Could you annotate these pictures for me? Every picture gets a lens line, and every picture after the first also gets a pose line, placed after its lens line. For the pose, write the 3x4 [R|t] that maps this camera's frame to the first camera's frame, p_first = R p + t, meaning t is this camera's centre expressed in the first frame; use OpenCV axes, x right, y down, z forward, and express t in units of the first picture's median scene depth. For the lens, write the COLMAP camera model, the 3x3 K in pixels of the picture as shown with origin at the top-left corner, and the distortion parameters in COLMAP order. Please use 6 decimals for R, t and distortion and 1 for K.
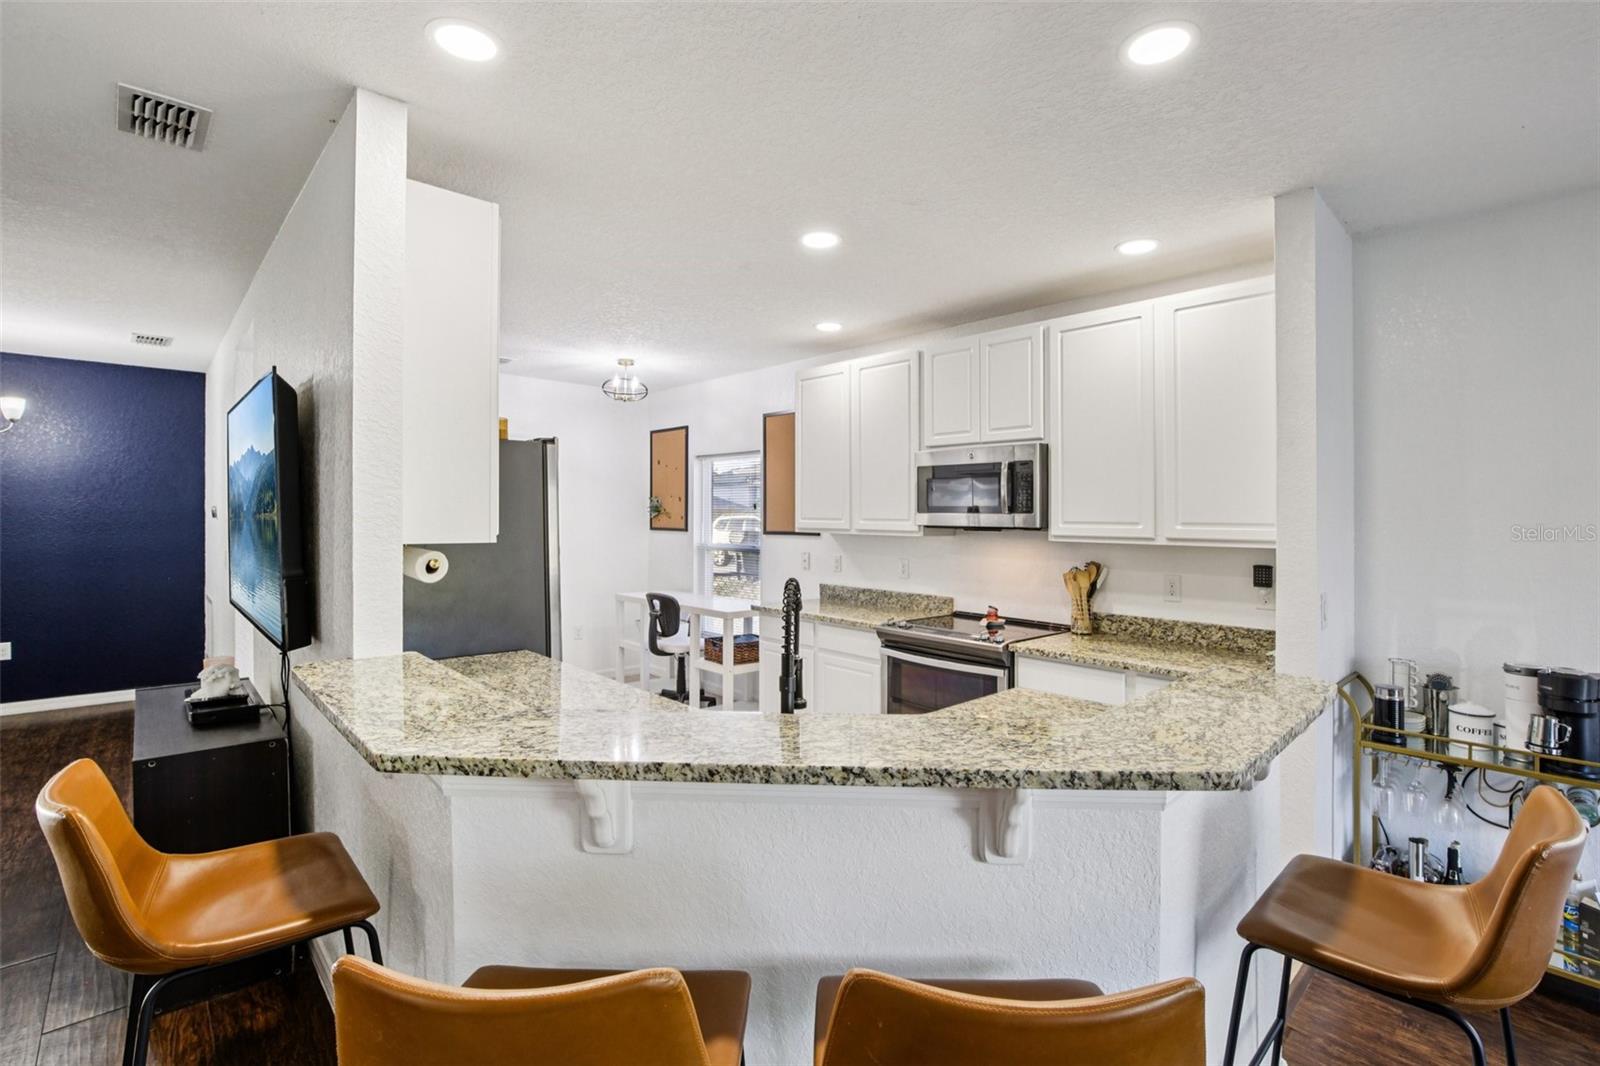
lens RADIAL K [[724.9, 0, 800.0], [0, 724.9, 533.0], [0, 0, 1]] dist [-0.016895, 0.000991]
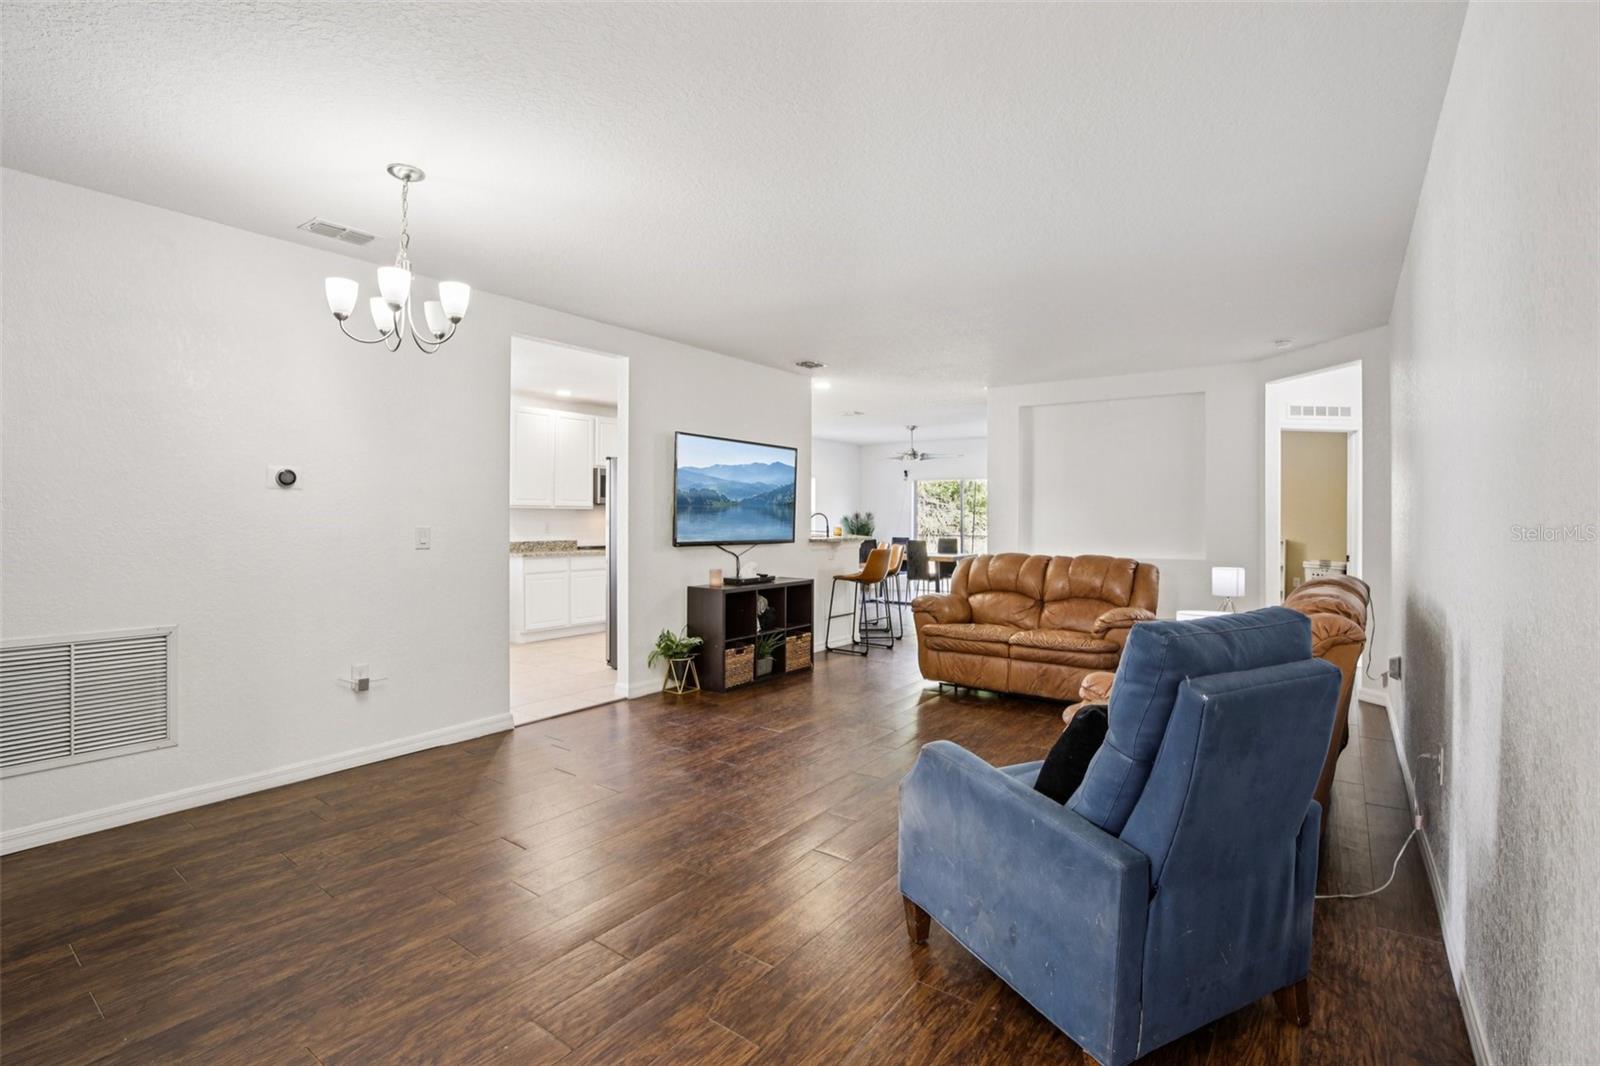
lens RADIAL K [[708.9, 0, 804.8], [0, 708.9, 521.8], [0, 0, 1]] dist [-0.033979, 0.008440]
pose [[-0.193408, -0.016559, 0.980979, -1.991061], [0.012251, 0.999739, 0.019291, 0.007817], [-0.981042, 0.015749, -0.193155, 0.815925]]
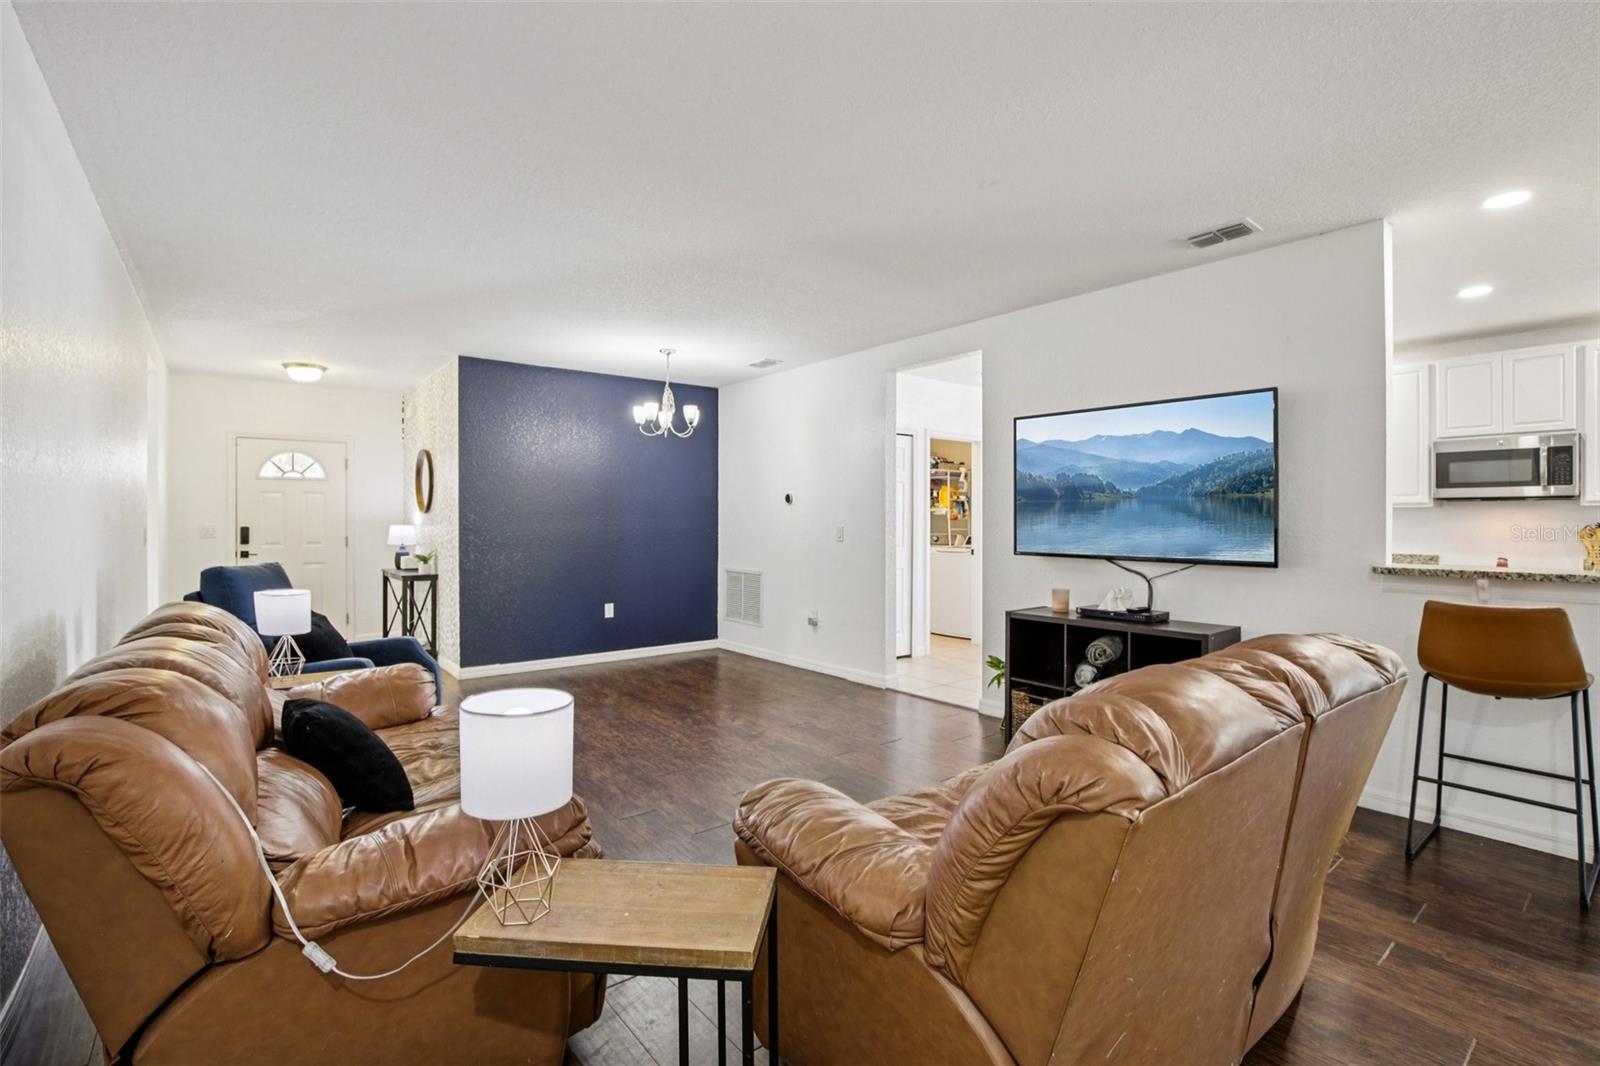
lens RADIAL K [[708.9, 0, 804.8], [0, 708.9, 521.8], [0, 0, 1]] dist [-0.033979, 0.008440]
pose [[0.998494, -0.010047, -0.053926, -0.915567], [0.009002, 0.999767, -0.019598, 0.047809], [0.054111, 0.019083, 0.998353, -0.310913]]
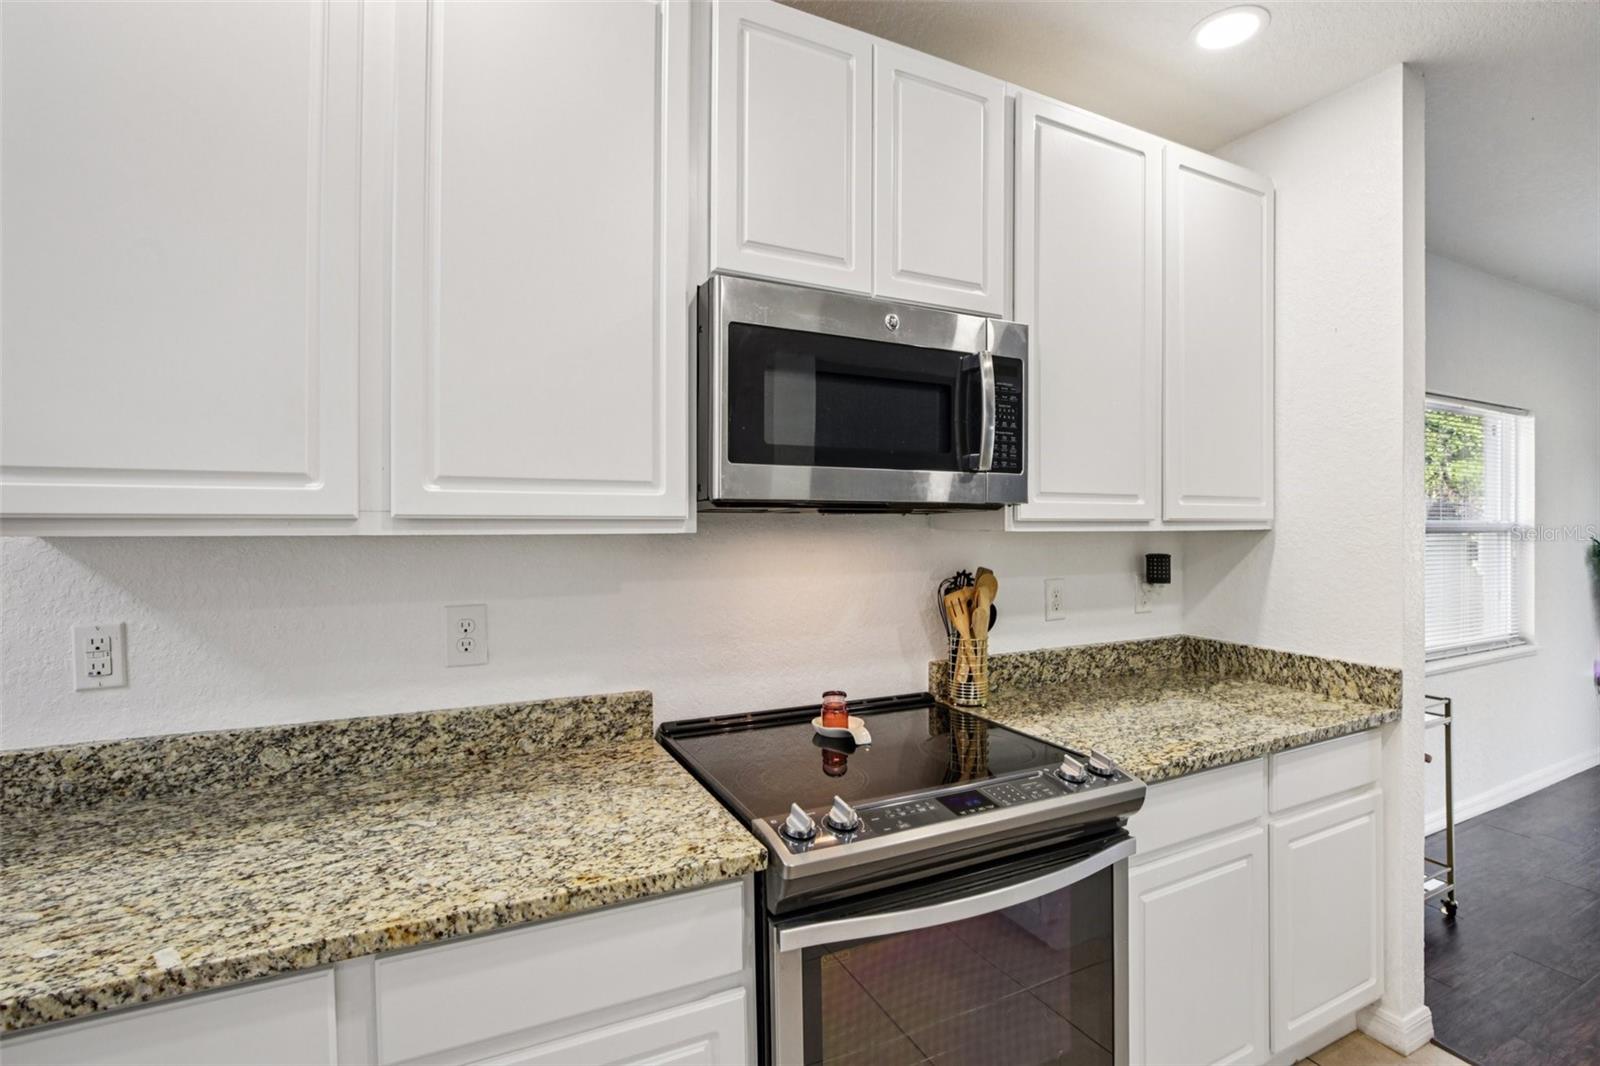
lens RADIAL K [[708.9, 0, 804.8], [0, 708.9, 521.8], [0, 0, 1]] dist [-0.033979, 0.008440]
pose [[0.285395, -0.010723, 0.958350, -0.135633], [0.018700, 0.999809, 0.005618, -0.001546], [-0.958228, 0.016317, 0.285541, 0.879567]]
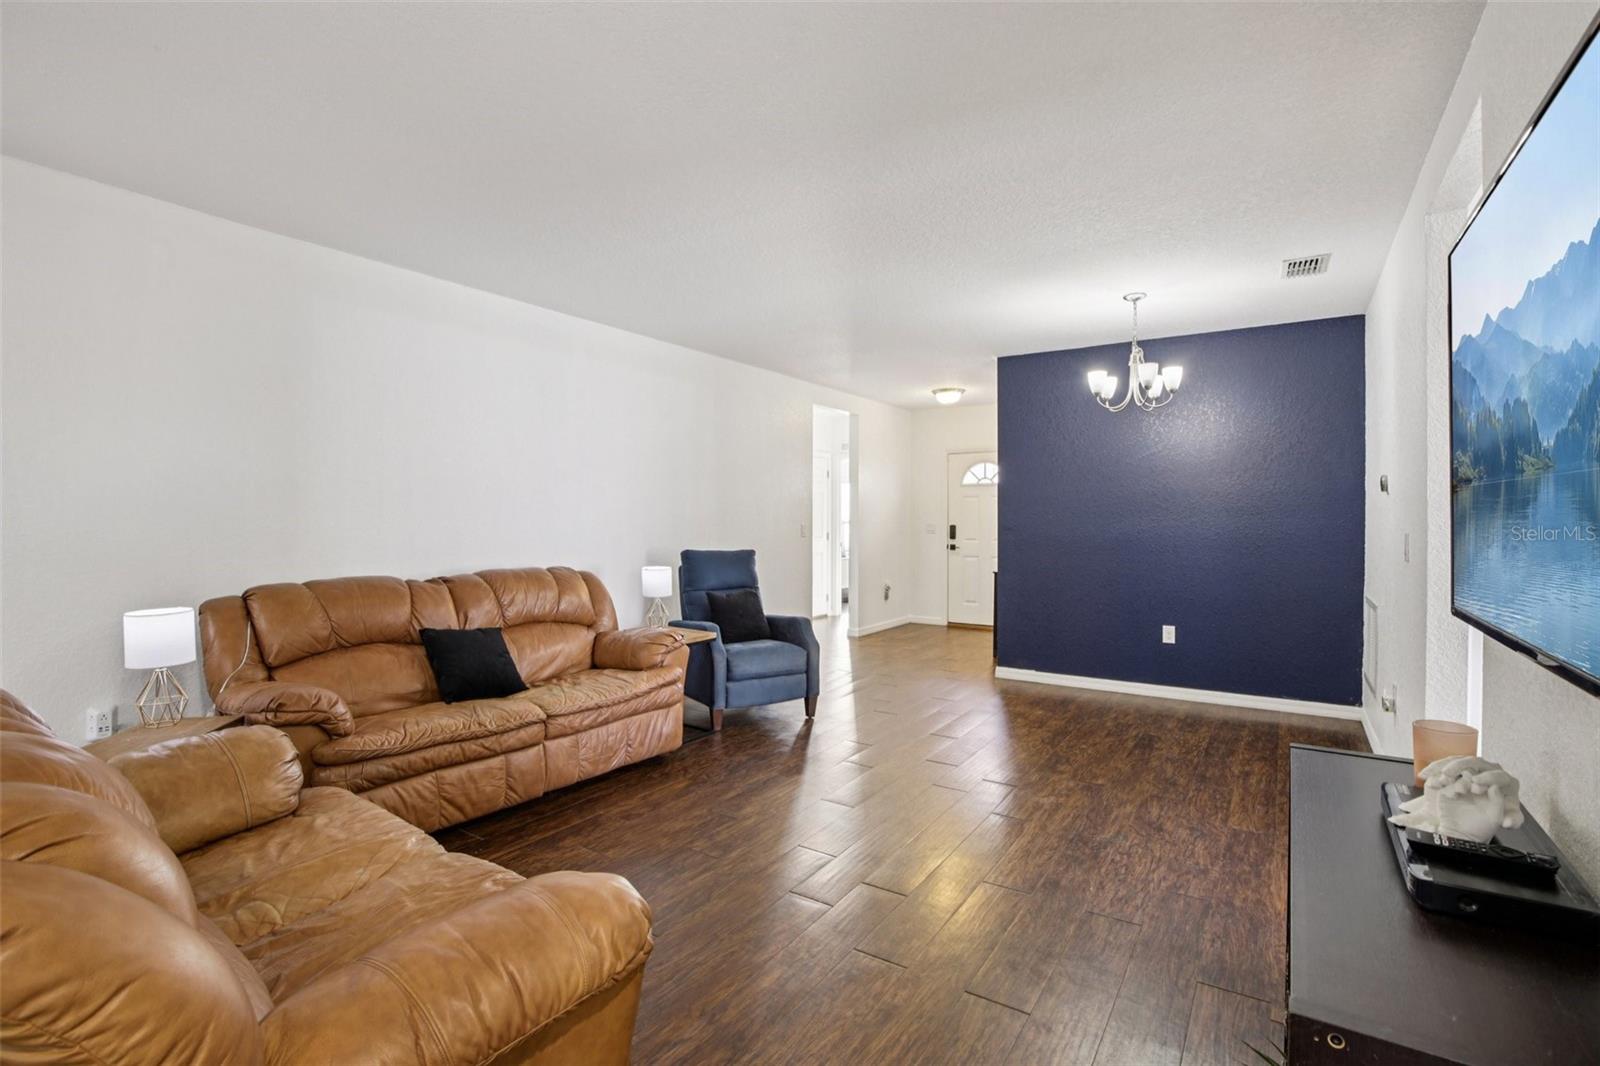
lens RADIAL K [[740.9, 0, 811.4], [0, 740.9, 519.8], [0, 0, 1]] dist [-0.023649, 0.000925]
pose [[0.249231, -0.007678, -0.968414, -0.307278], [-0.017795, 0.999763, -0.012507, 0.034188], [0.968281, 0.020350, 0.249035, 0.321285]]
